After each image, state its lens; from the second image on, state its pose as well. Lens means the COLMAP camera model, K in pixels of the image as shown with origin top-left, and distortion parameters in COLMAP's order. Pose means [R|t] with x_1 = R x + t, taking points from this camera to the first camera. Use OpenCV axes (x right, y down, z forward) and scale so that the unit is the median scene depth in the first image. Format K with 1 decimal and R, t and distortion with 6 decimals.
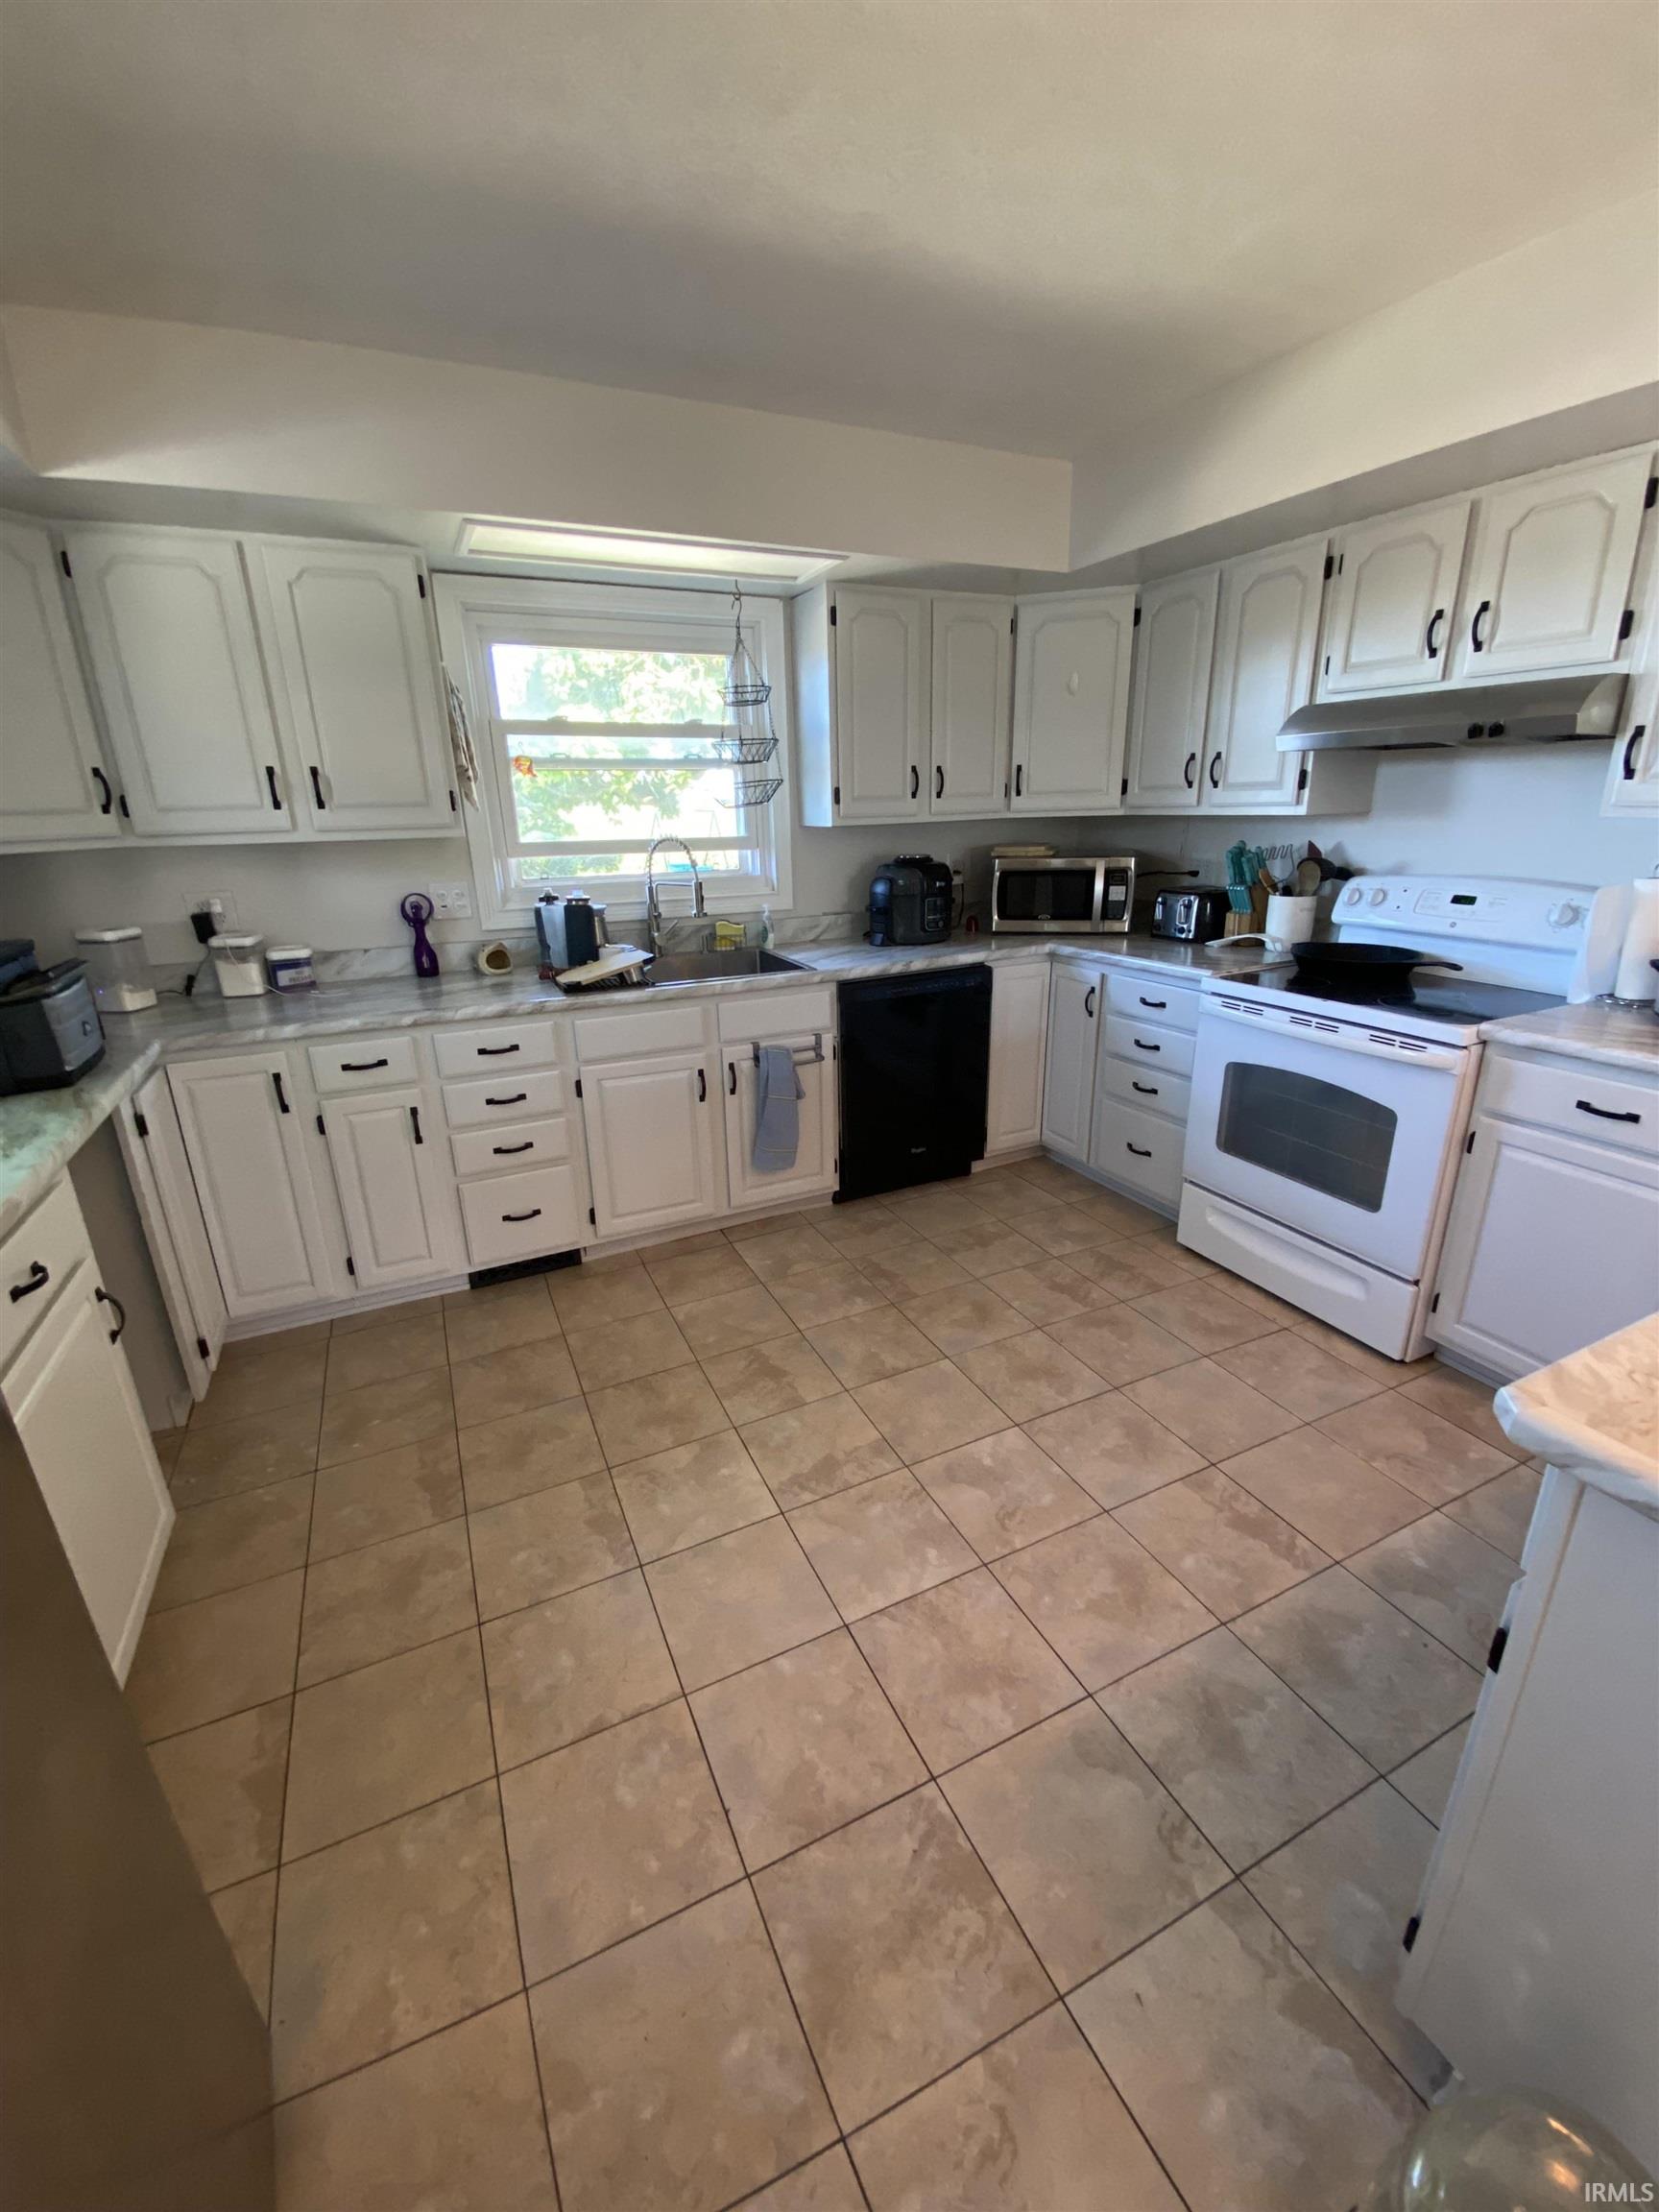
lens RADIAL K [[903.8, 0, 833.9], [0, 903.8, 1109.4], [0, 0, 1]] dist [-0.000023, -0.000313]
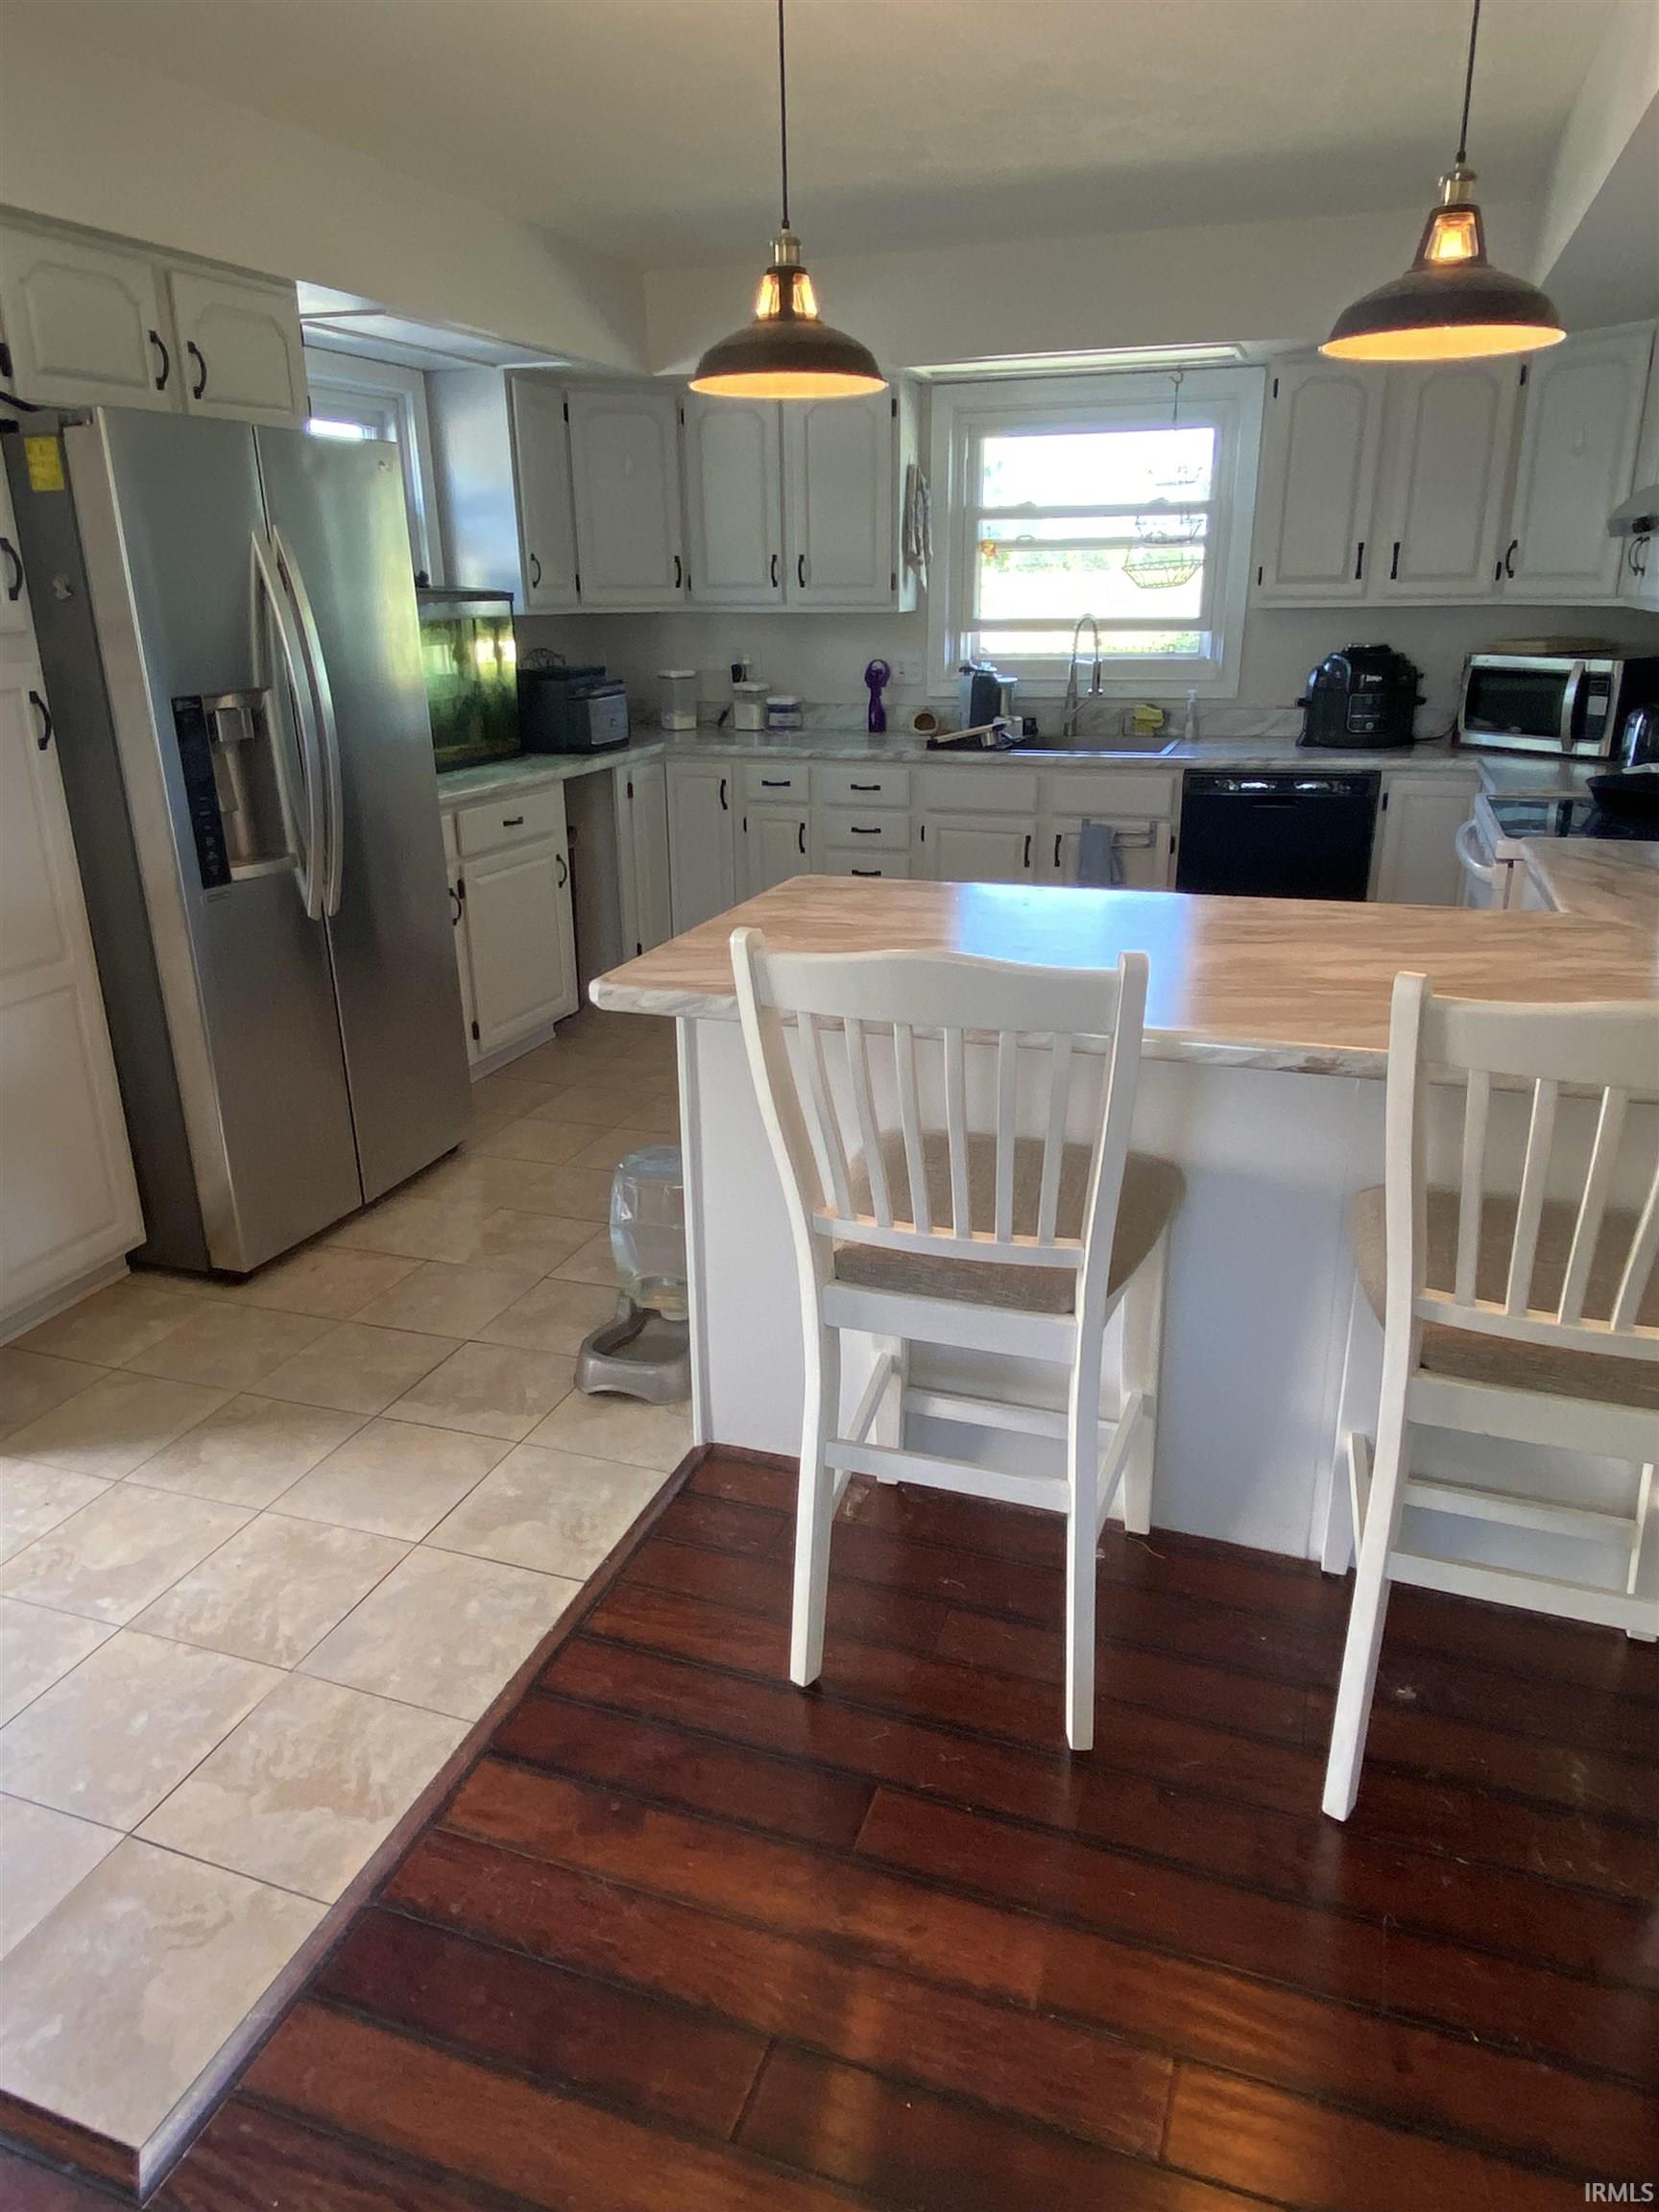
lens RADIAL K [[1453.3, 0, 837.1], [0, 1453.3, 1105.3], [0, 0, 1]] dist [0.009502, -0.006005]
pose [[0.703782, 0.250651, -0.664730, 0.905701], [-0.228070, 0.965878, 0.122737, 0.104024], [0.672812, 0.065225, 0.736933, -0.401701]]
